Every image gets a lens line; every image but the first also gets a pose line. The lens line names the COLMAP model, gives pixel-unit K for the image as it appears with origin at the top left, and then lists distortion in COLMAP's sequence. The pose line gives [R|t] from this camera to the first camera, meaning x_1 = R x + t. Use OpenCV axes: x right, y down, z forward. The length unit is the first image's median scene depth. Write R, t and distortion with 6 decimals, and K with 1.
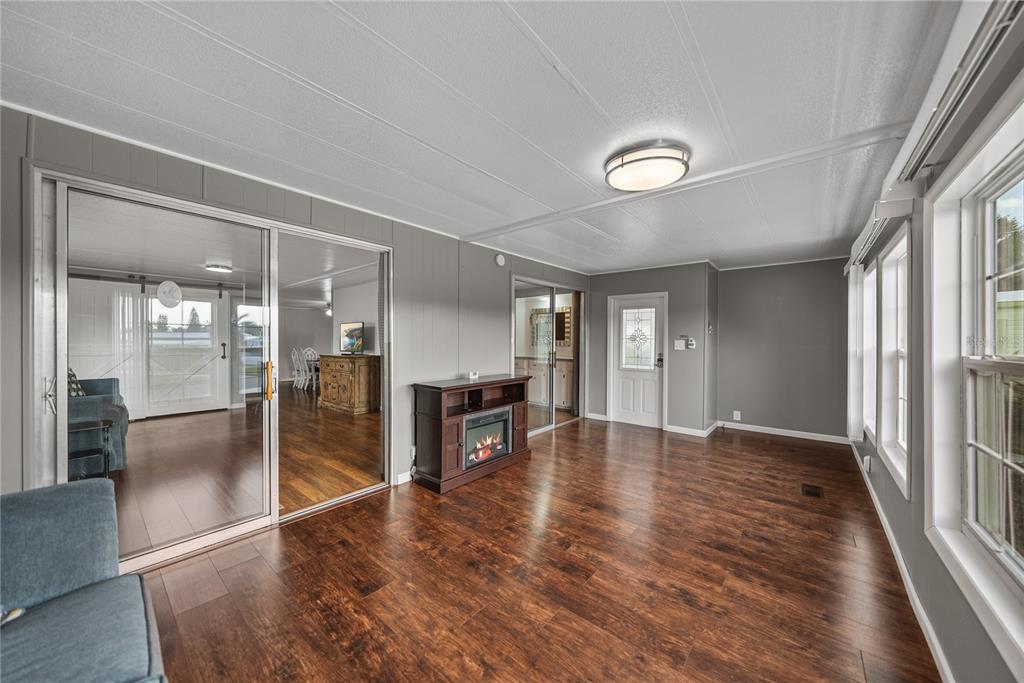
lens RADIAL K [[355.6, 0, 511.1], [0, 355.6, 341.7], [0, 0, 1]] dist [-0.001664, -0.000005]
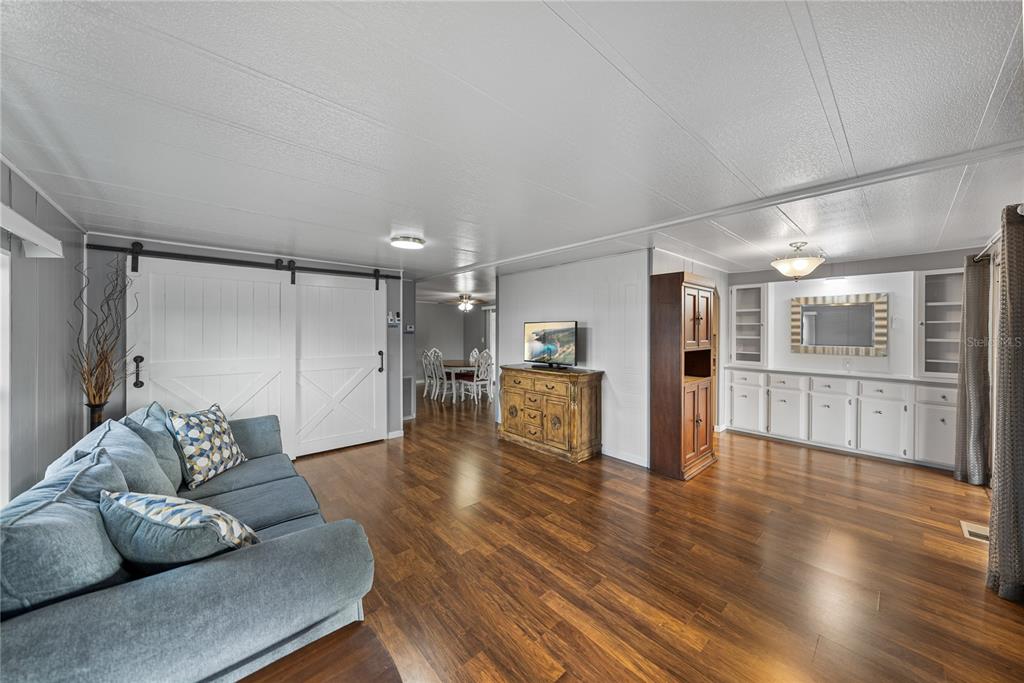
lens RADIAL K [[355.6, 0, 508.6], [0, 355.6, 331.4], [0, 0, 1]] dist [-0.001664, -0.000005]
pose [[0.989968, -0.002696, -0.141263, -0.581515], [0.002397, 0.999995, -0.002289, -0.044837], [0.141269, 0.001927, 0.989969, 0.406028]]
